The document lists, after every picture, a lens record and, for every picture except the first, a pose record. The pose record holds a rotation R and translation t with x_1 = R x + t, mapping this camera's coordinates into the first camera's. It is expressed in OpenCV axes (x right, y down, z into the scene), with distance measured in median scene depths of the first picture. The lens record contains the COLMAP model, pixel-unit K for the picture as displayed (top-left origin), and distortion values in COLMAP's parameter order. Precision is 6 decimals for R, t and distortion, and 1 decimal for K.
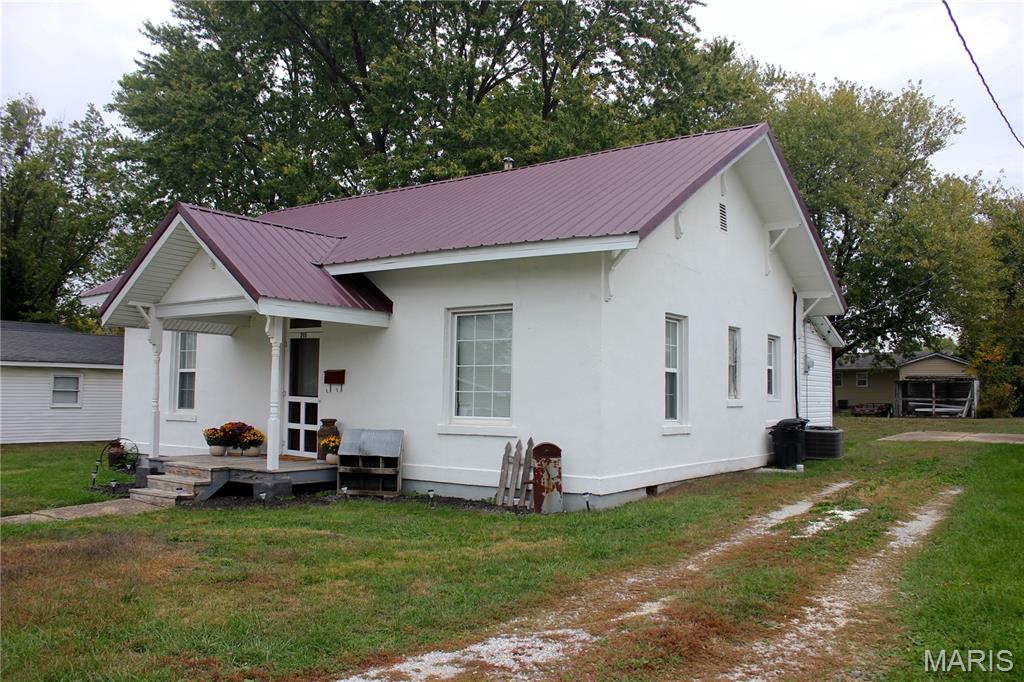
lens RADIAL K [[875.6, 0, 512.0], [0, 875.6, 341.0], [0, 0, 1]] dist [-0.104668, 0.002861]
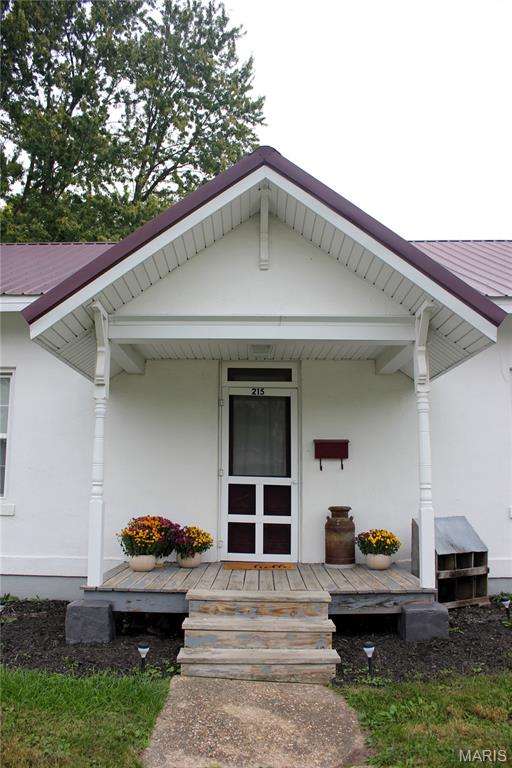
lens RADIAL K [[645.3, 0, 250.9], [0, 645.3, 392.1], [0, 0, 1]] dist [-0.165265, 0.143891]
pose [[0.817257, 0.074846, 0.571392, -0.557385], [-0.032590, 0.995946, -0.083845, 0.039694], [-0.575351, 0.049902, 0.816383, 0.576418]]
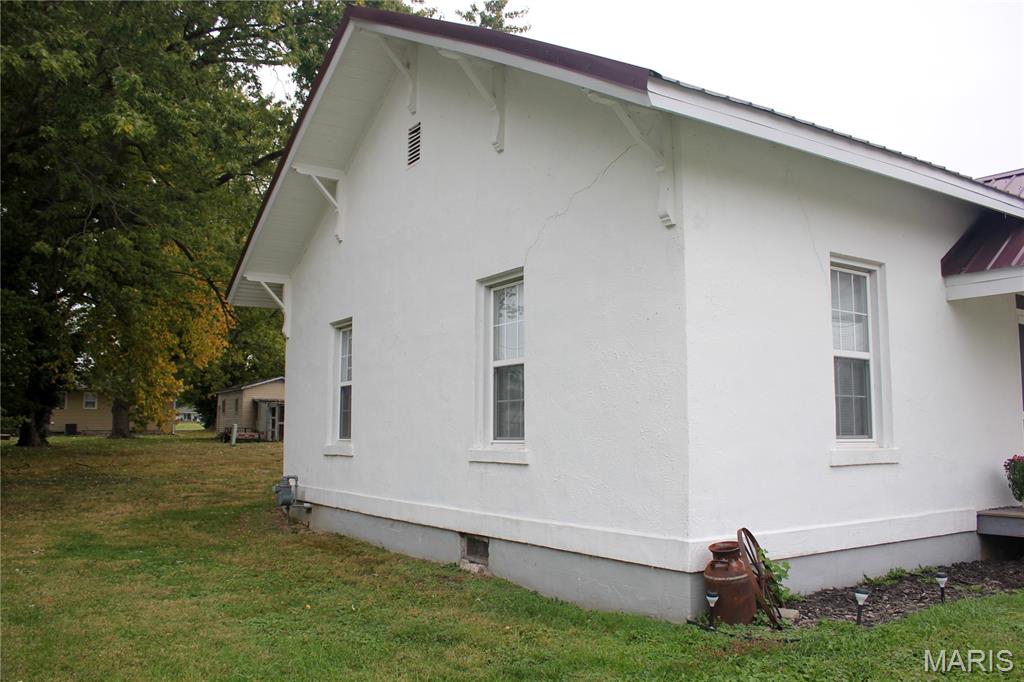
lens RADIAL K [[852.3, 0, 512.8], [0, 852.3, 358.5], [0, 0, 1]] dist [-0.160746, 0.133995]
pose [[0.339992, 0.073999, 0.937513, -0.987856], [-0.064843, 0.996372, -0.055129, 0.084061], [-0.938190, -0.042048, 0.343557, 1.177515]]
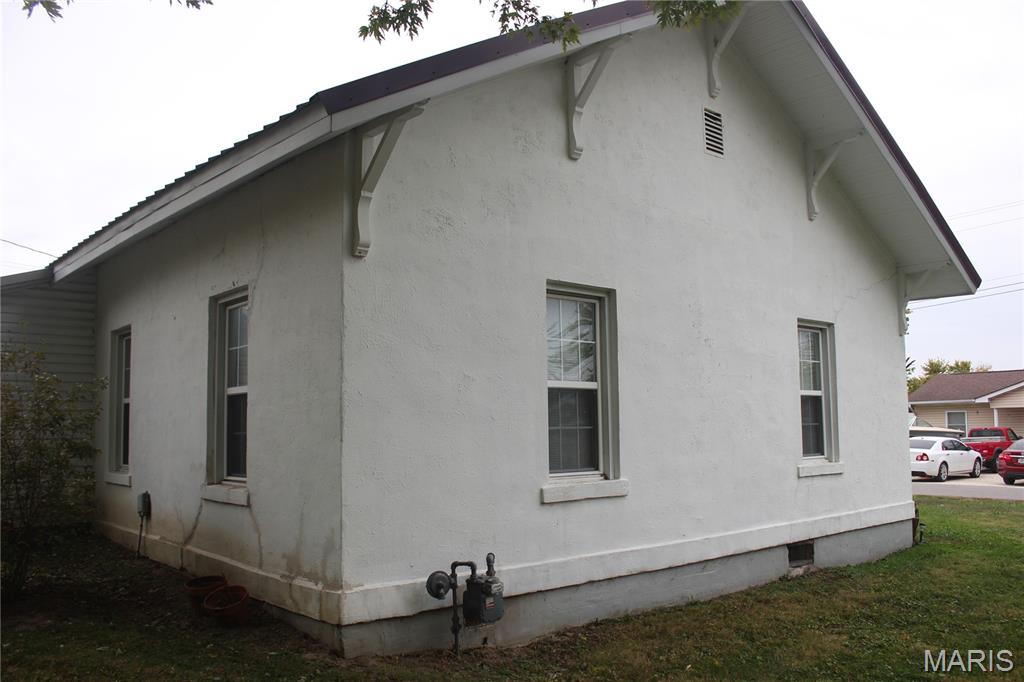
lens RADIAL K [[860.4, 0, 510.0], [0, 860.4, 353.5], [0, 0, 1]] dist [-0.165265, 0.143891]
pose [[-0.973873, 0.015178, 0.226586, -0.372654], [-0.018779, 0.988965, -0.146957, 0.129734], [-0.226316, -0.147373, -0.962841, 2.102693]]
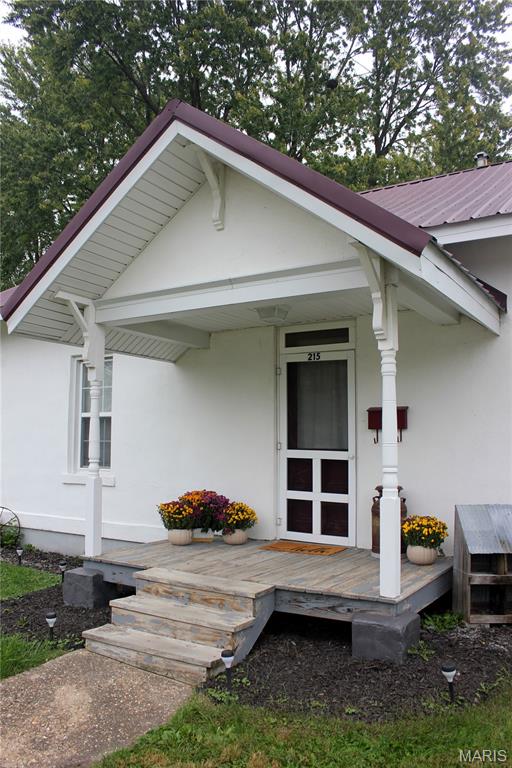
lens RADIAL K [[645.3, 0, 250.9], [0, 645.3, 392.1], [0, 0, 1]] dist [-0.165265, 0.143891]
pose [[0.998452, -0.006154, 0.055277, -0.318468], [0.006910, 0.999885, -0.013495, 0.026909], [-0.055188, 0.013856, 0.998380, 0.528081]]
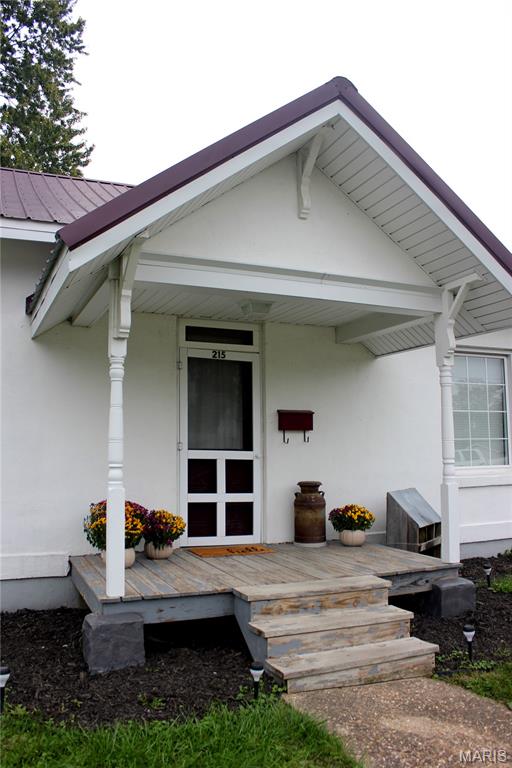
lens RADIAL K [[645.3, 0, 250.9], [0, 645.3, 392.1], [0, 0, 1]] dist [-0.165265, 0.143891]
pose [[0.516385, 0.060419, 0.854223, -0.639691], [-0.043176, 0.998076, -0.044493, 0.041748], [-0.855267, -0.013906, 0.518000, 0.745286]]
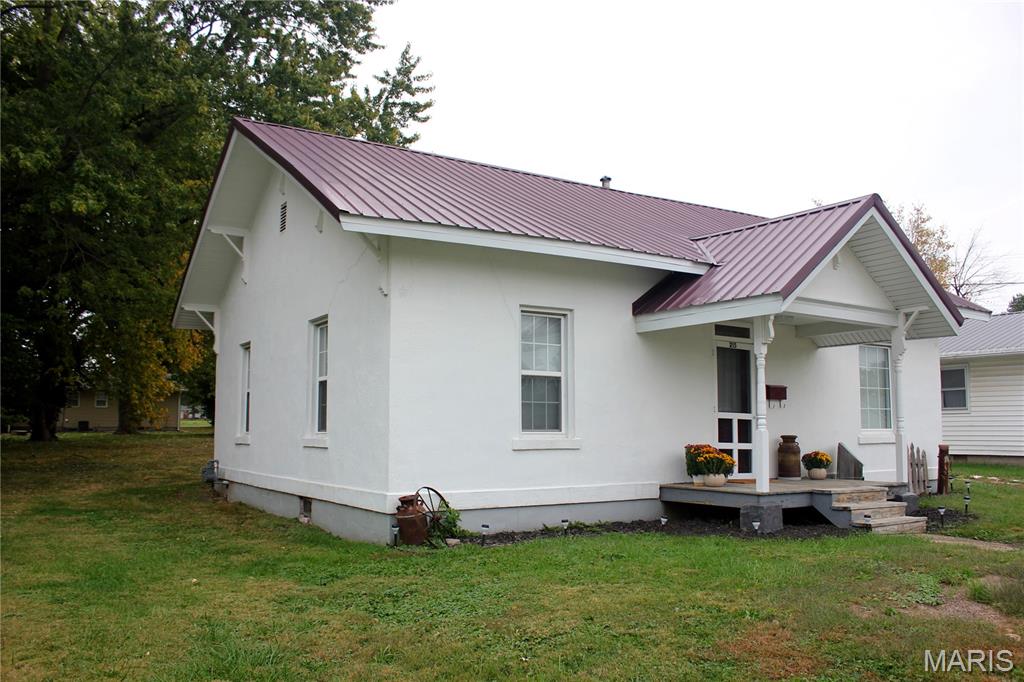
lens RADIAL K [[860.4, 0, 510.0], [0, 860.4, 353.5], [0, 0, 1]] dist [-0.165265, 0.143891]
pose [[0.370908, 0.071889, 0.925883, -1.160856], [-0.060862, 0.996738, -0.053010, 0.064313], [-0.926673, -0.036689, 0.374073, 0.896986]]
